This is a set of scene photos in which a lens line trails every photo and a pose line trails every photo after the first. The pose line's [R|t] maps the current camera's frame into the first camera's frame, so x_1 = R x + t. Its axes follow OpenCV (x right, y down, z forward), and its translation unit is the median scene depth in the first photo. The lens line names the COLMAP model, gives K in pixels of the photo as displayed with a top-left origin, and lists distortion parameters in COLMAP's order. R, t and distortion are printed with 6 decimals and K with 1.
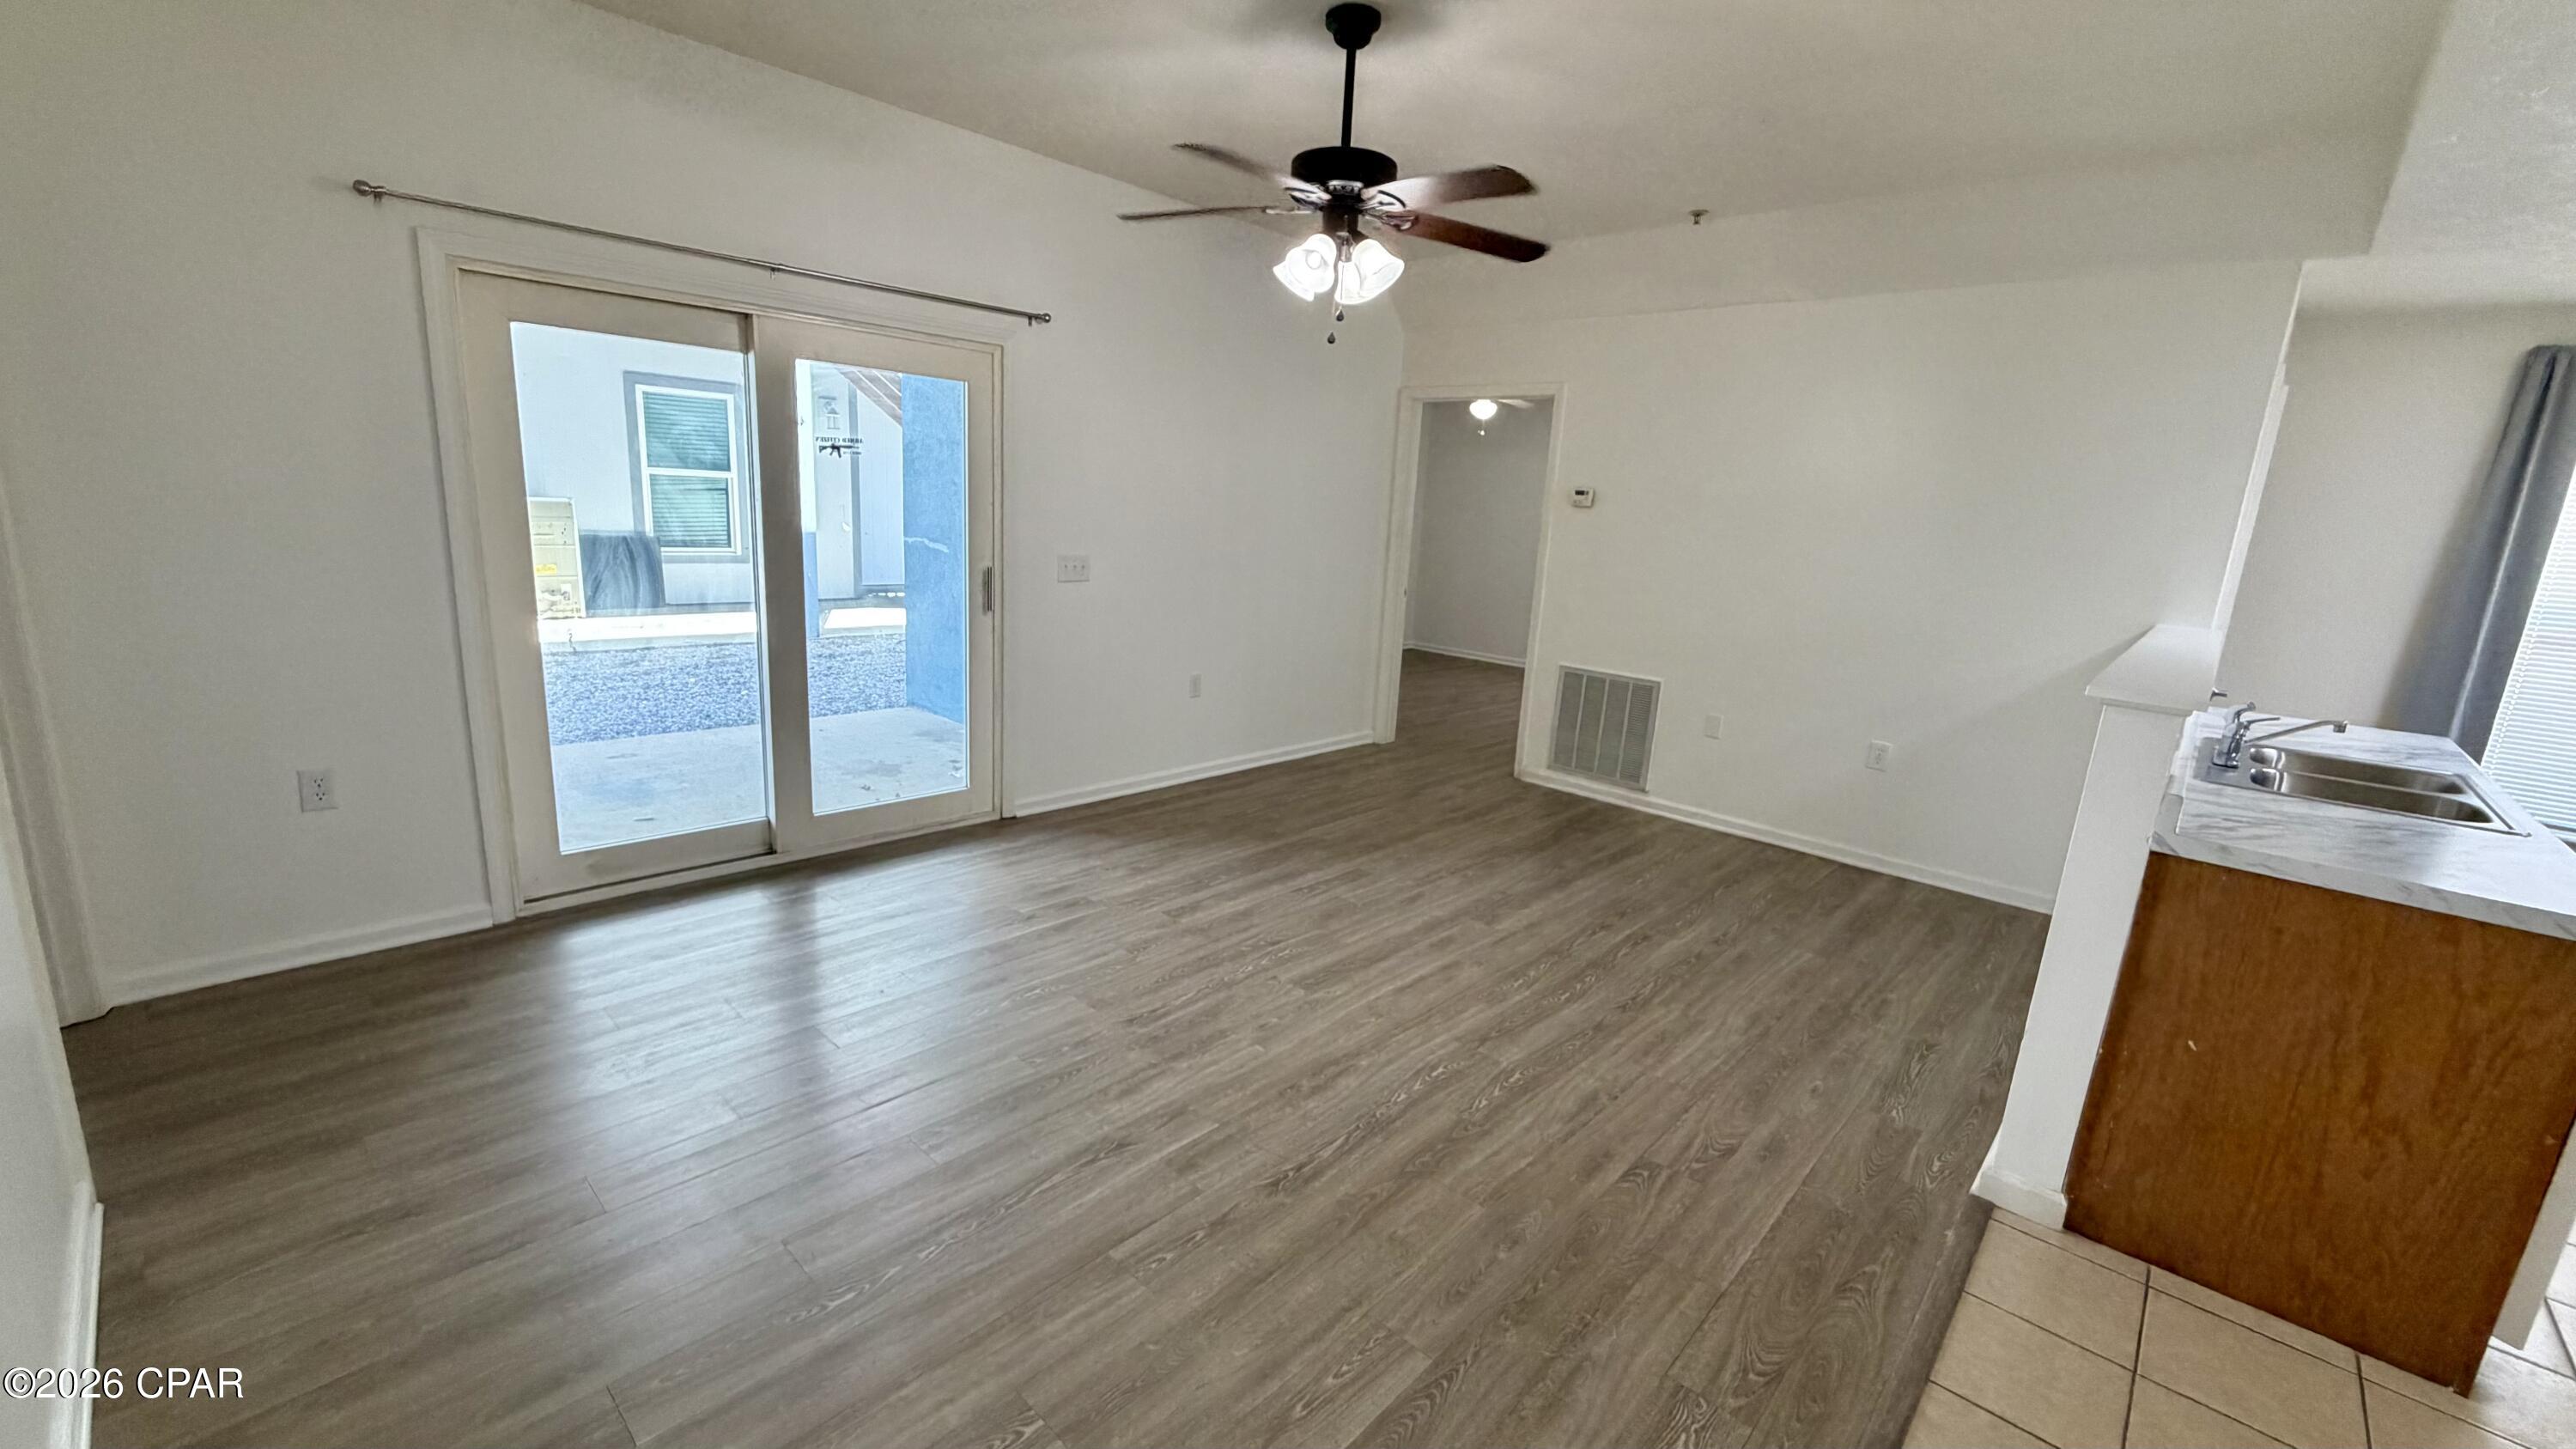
lens RADIAL K [[1031.5, 0, 1292.2], [0, 1031.5, 719.8], [0, 0, 1]] dist [0.002984, -0.000323]
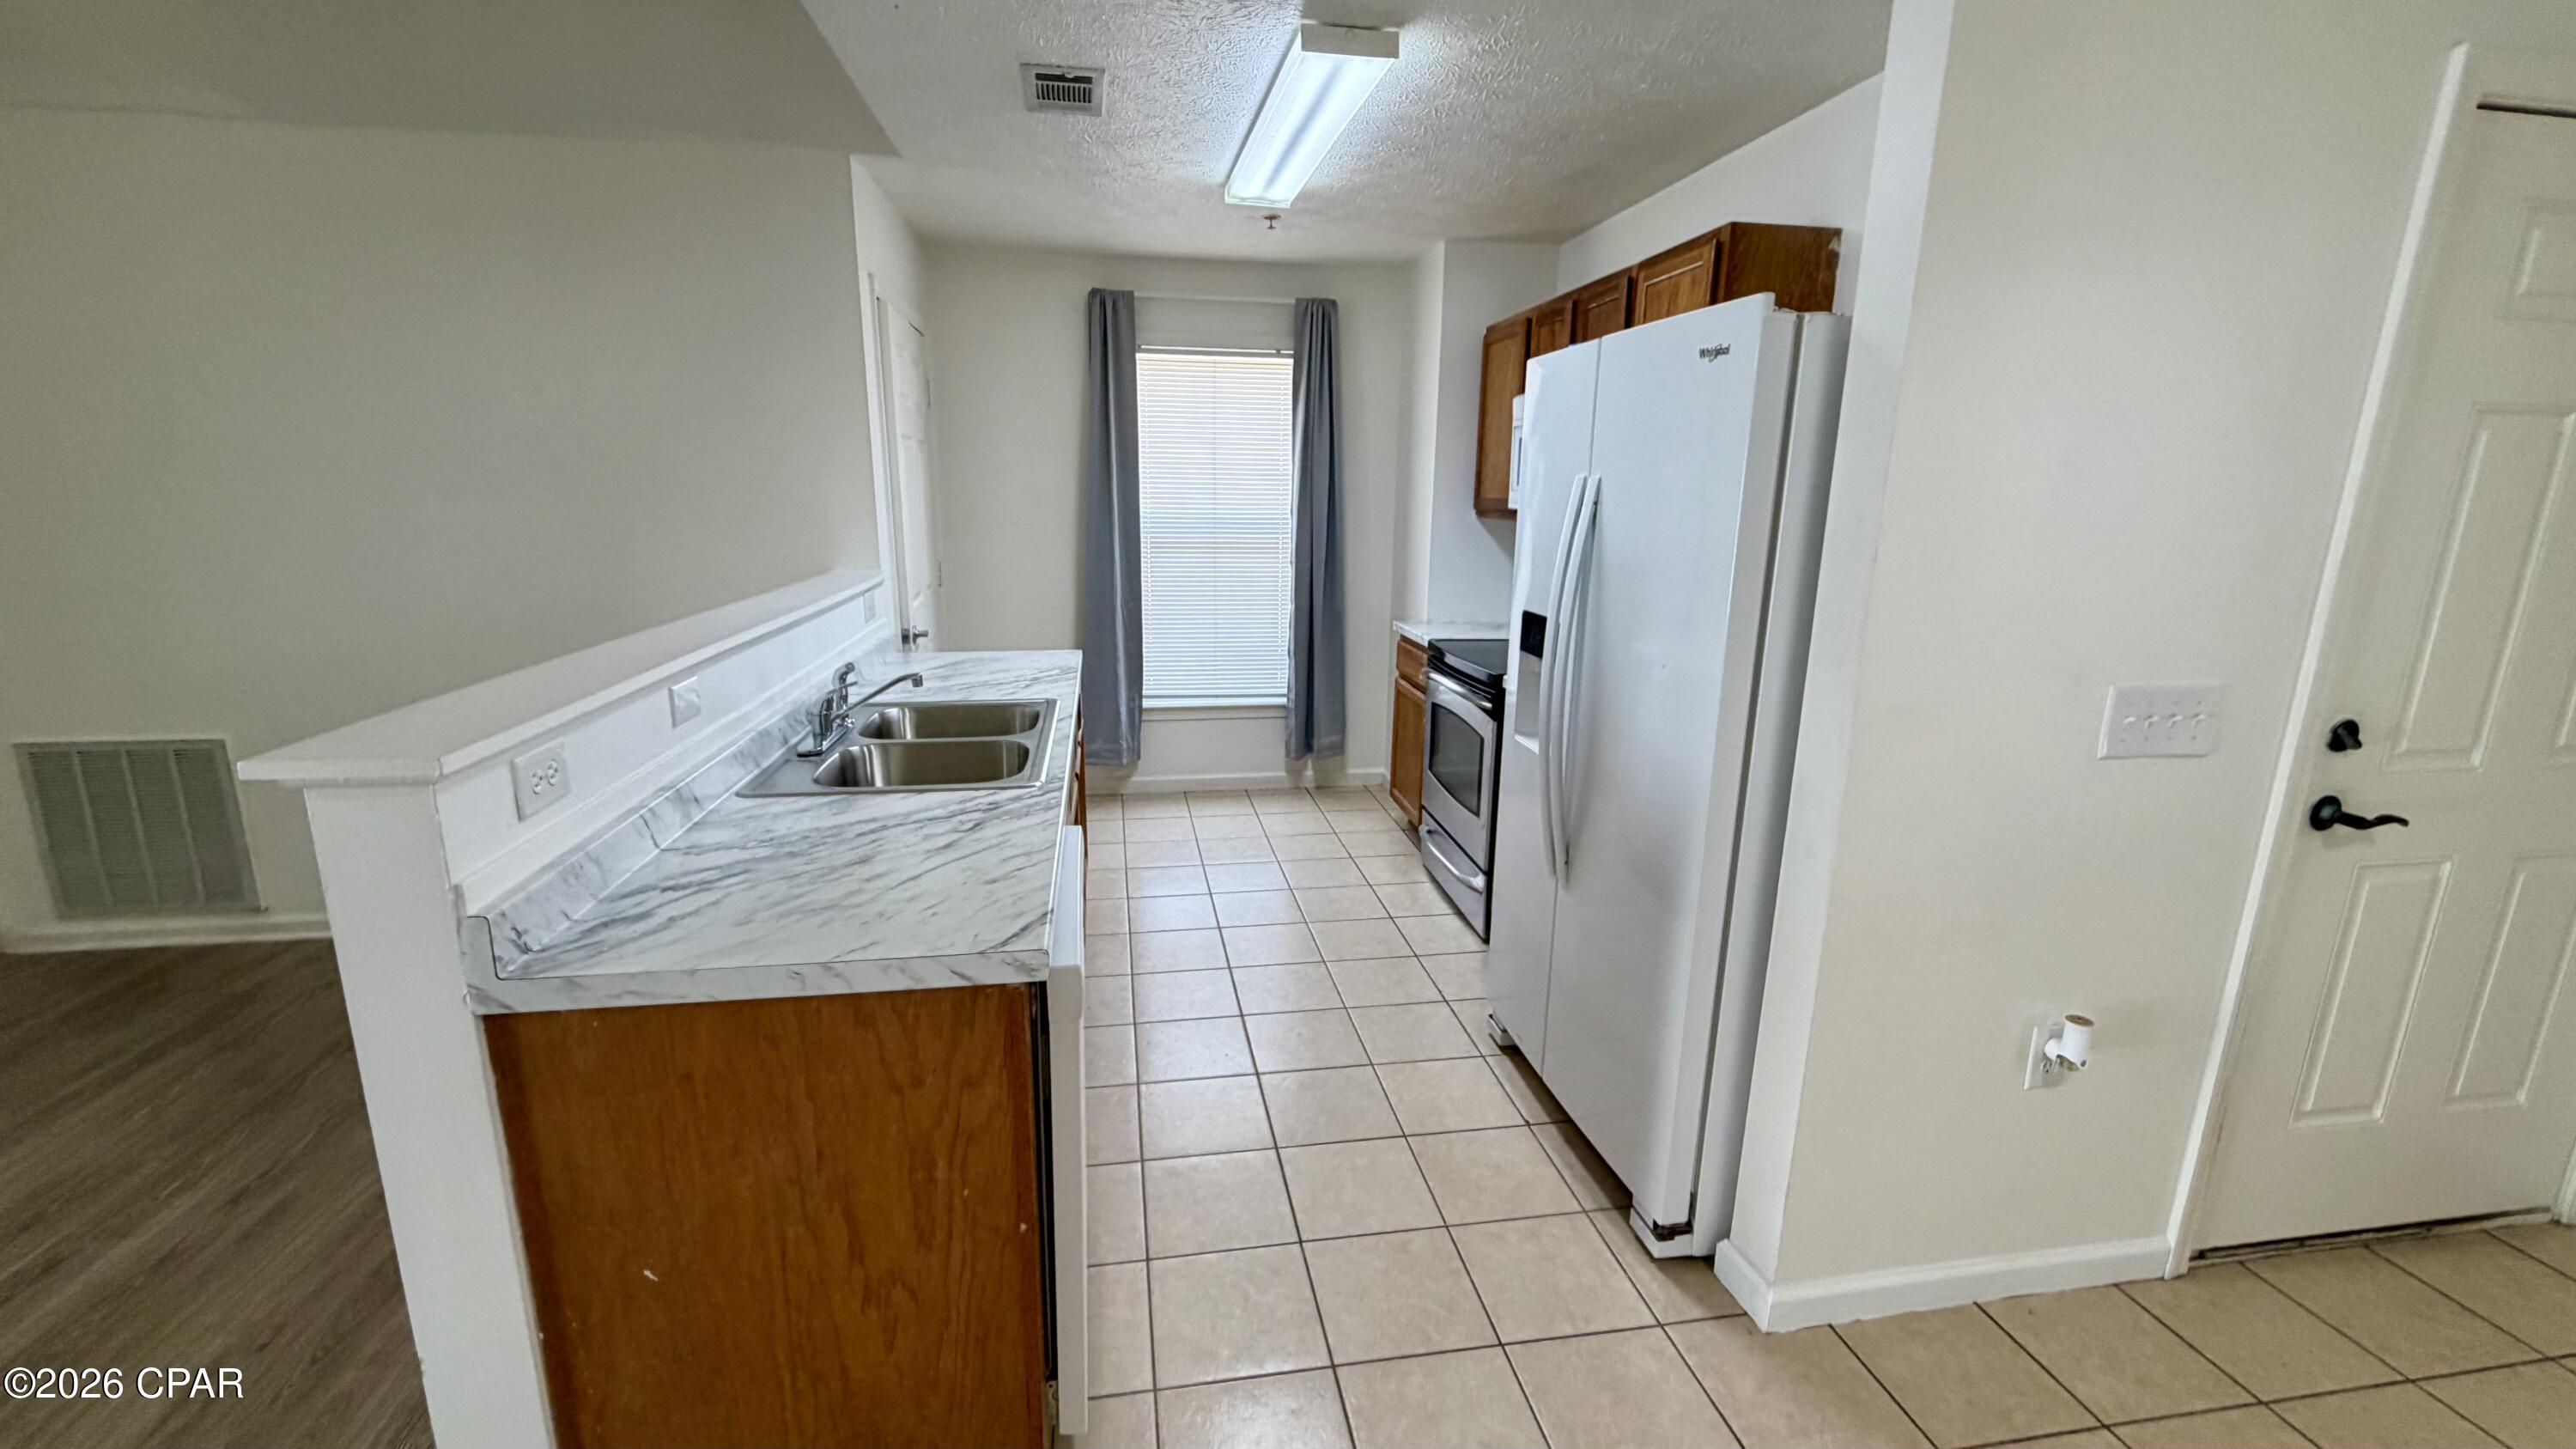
lens RADIAL K [[1031.5, 0, 1287.1], [0, 1031.5, 724.4], [0, 0, 1]] dist [0.002984, -0.000323]
pose [[0.606519, -0.228577, 0.761503, 0.324409], [0.190646, 0.971652, 0.139811, -0.011332], [-0.771873, 0.060379, 0.632903, 0.130908]]
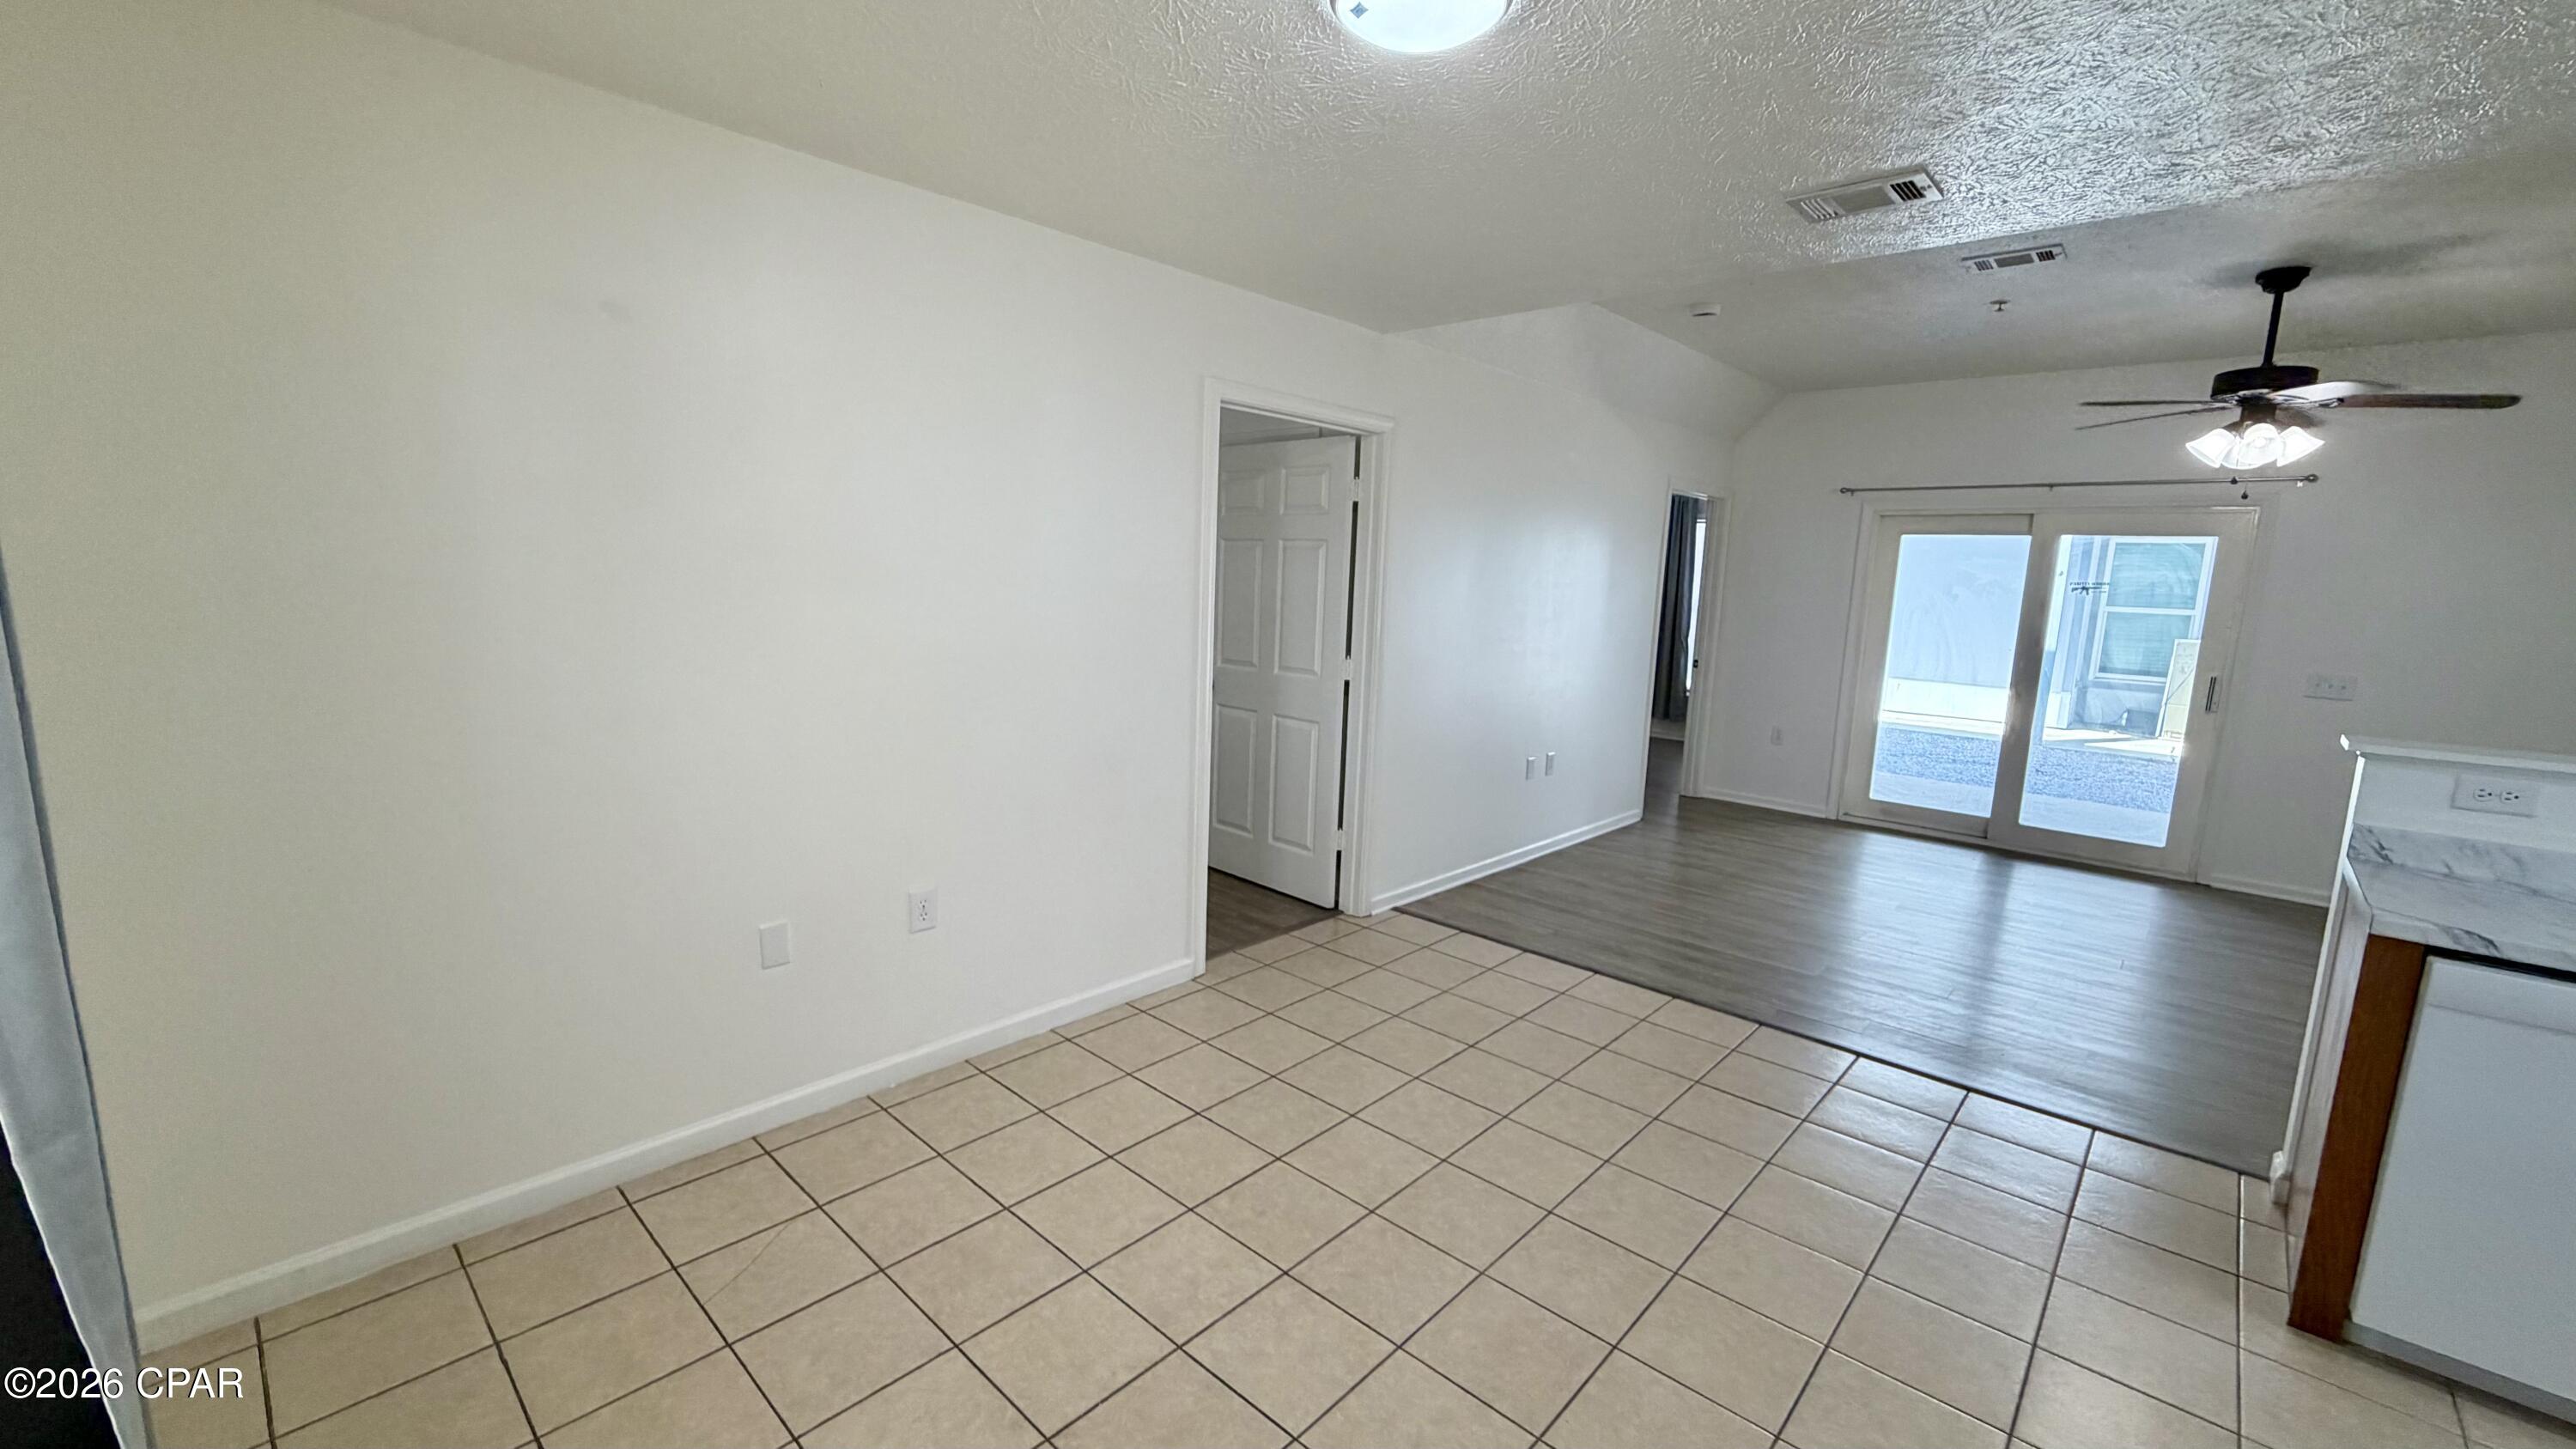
lens RADIAL K [[1031.5, 0, 1274.4], [0, 1031.5, 721.7], [0, 0, 1]] dist [0.002984, -0.000323]
pose [[-0.002619, 0.094180, -0.995552, 1.459174], [-0.238612, 0.966739, 0.092082, 0.094385], [0.971111, 0.237792, 0.019941, -0.196537]]
